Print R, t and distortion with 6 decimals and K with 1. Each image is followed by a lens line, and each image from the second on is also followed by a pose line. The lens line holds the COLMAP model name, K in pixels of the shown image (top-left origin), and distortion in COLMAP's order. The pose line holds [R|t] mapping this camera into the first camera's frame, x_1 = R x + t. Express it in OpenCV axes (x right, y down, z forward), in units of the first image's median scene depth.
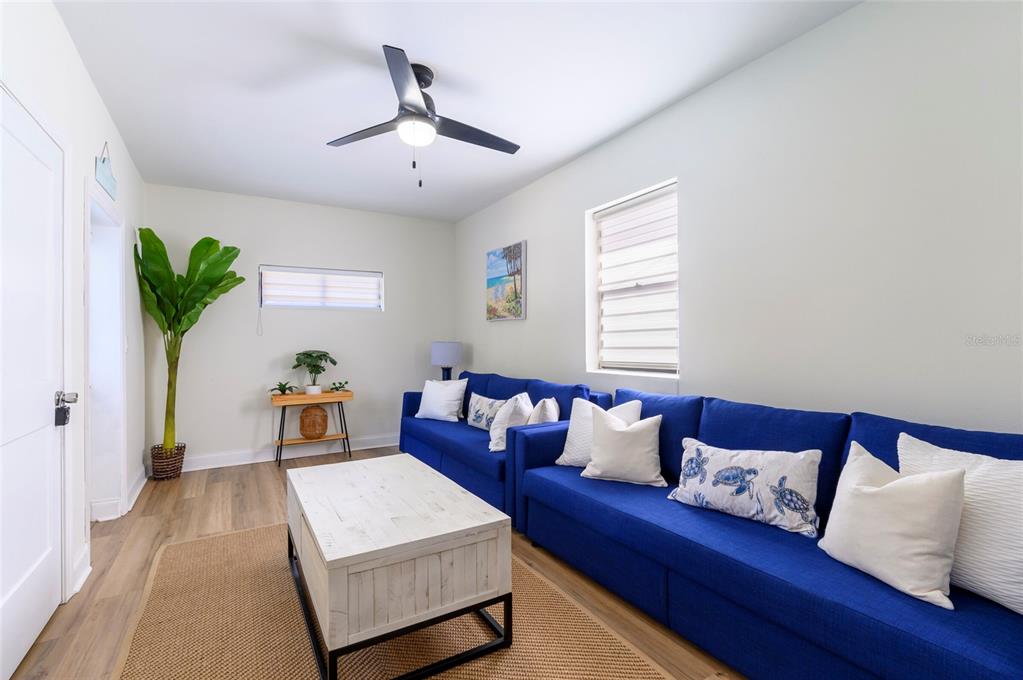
lens RADIAL K [[463.9, 0, 508.9], [0, 463.9, 341.7], [0, 0, 1]] dist [0.008517, -0.001296]
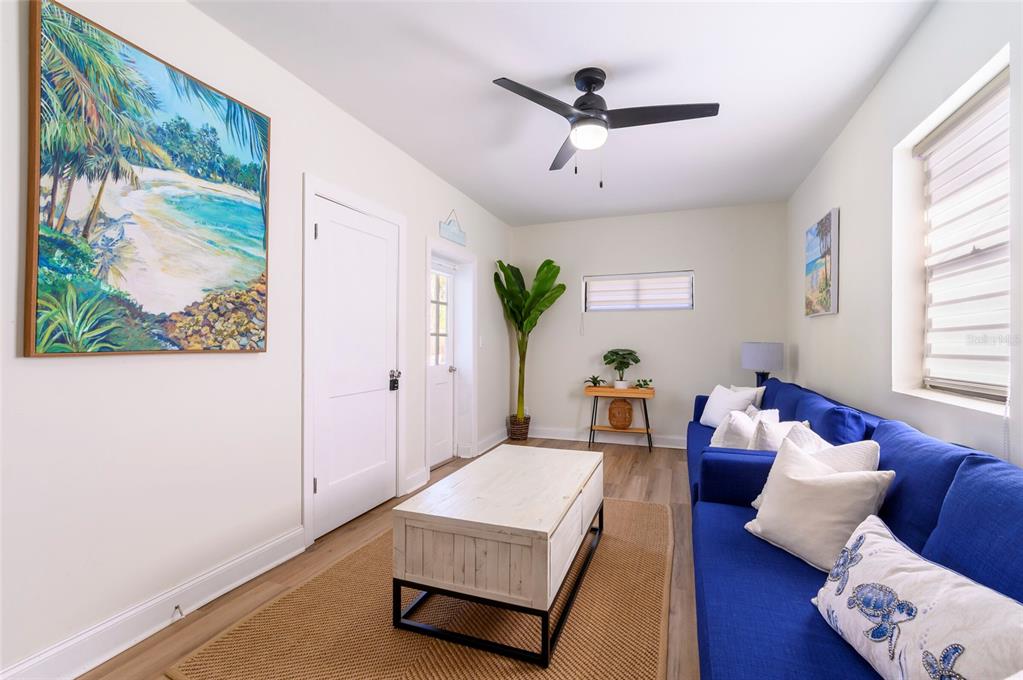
lens RADIAL K [[444.6, 0, 517.8], [0, 444.6, 339.6], [0, 0, 1]] dist [0.005471, 0.000844]
pose [[0.636100, 0.006488, -0.771579, 0.274469], [-0.007114, 0.999971, 0.002544, -0.005291], [0.771573, 0.003870, 0.636128, 0.157971]]
